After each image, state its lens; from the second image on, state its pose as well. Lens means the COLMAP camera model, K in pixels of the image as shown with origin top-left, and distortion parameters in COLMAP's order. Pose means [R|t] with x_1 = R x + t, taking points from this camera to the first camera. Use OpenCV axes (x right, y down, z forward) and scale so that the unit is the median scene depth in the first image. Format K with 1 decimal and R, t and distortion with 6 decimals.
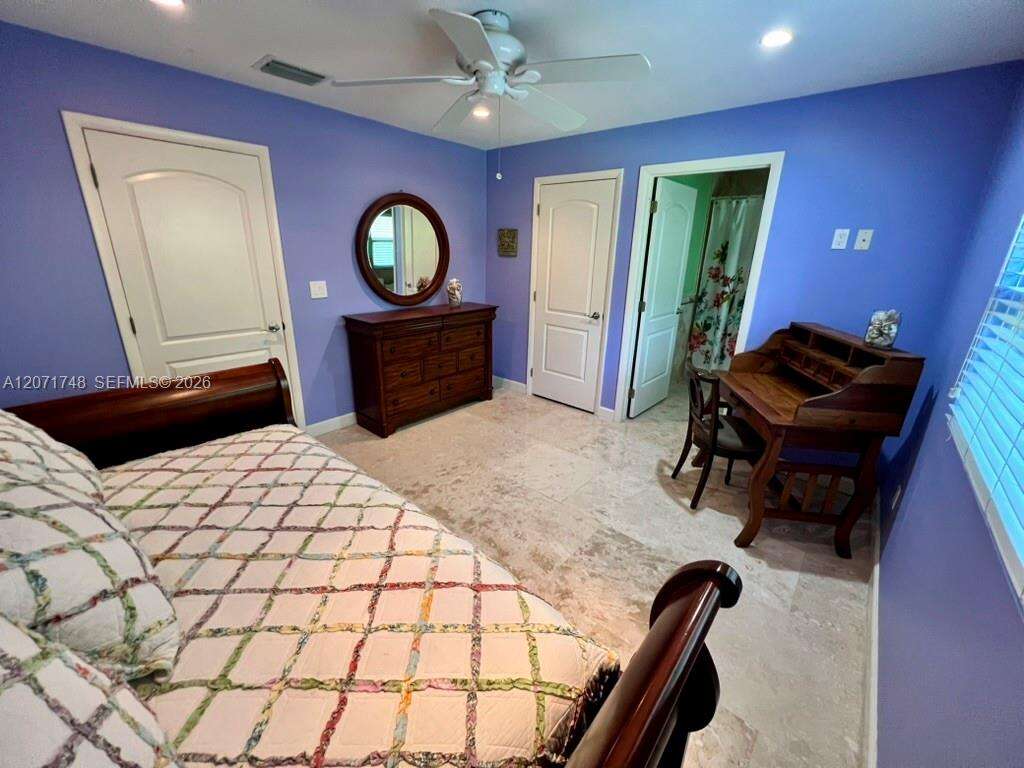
lens RADIAL K [[409.6, 0, 512.2], [0, 409.6, 381.4], [0, 0, 1]] dist [-0.002298, -0.000033]
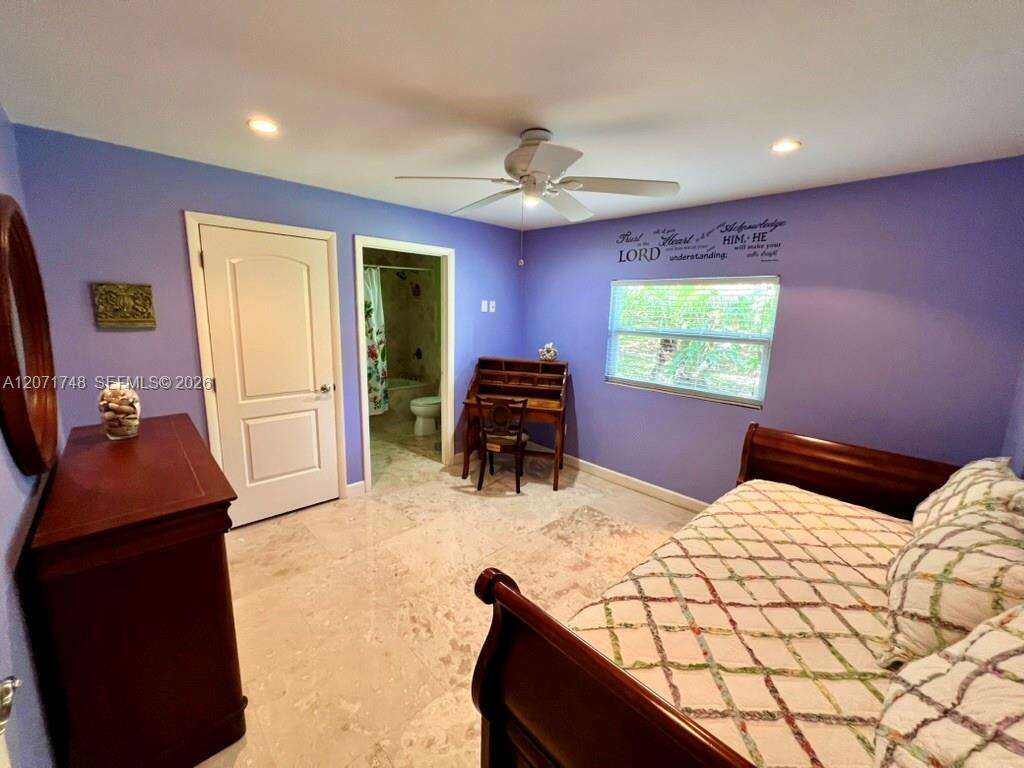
lens RADIAL K [[409.6, 0, 510.8], [0, 409.6, 379.4], [0, 0, 1]] dist [-0.002298, -0.000033]
pose [[0.090110, -0.193532, 0.976947, -0.583600], [0.289470, 0.943679, 0.160242, -0.198371], [-0.952936, 0.268357, 0.141056, 0.486001]]
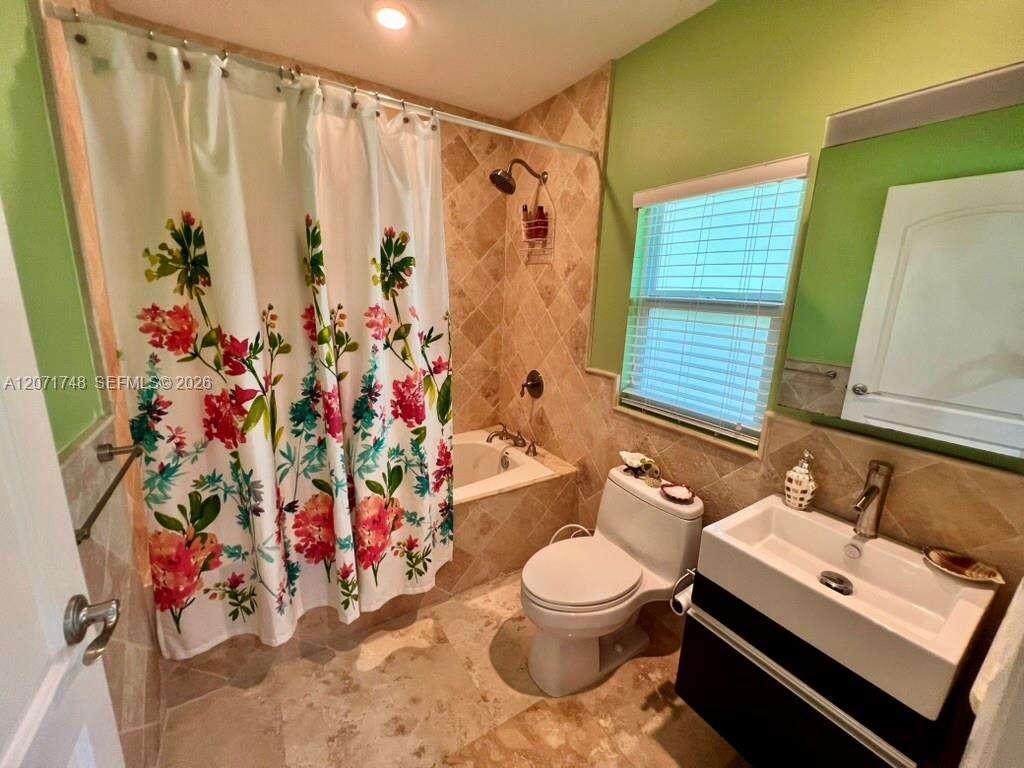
lens RADIAL K [[415.7, 0, 512.8], [0, 415.7, 379.9], [0, 0, 1]] dist [-0.003989, 0.001115]
pose [[0.287277, -0.213423, 0.933768, 0.350722], [0.271336, 0.953061, 0.134355, -0.247256], [-0.918612, 0.214768, 0.331702, 0.842615]]
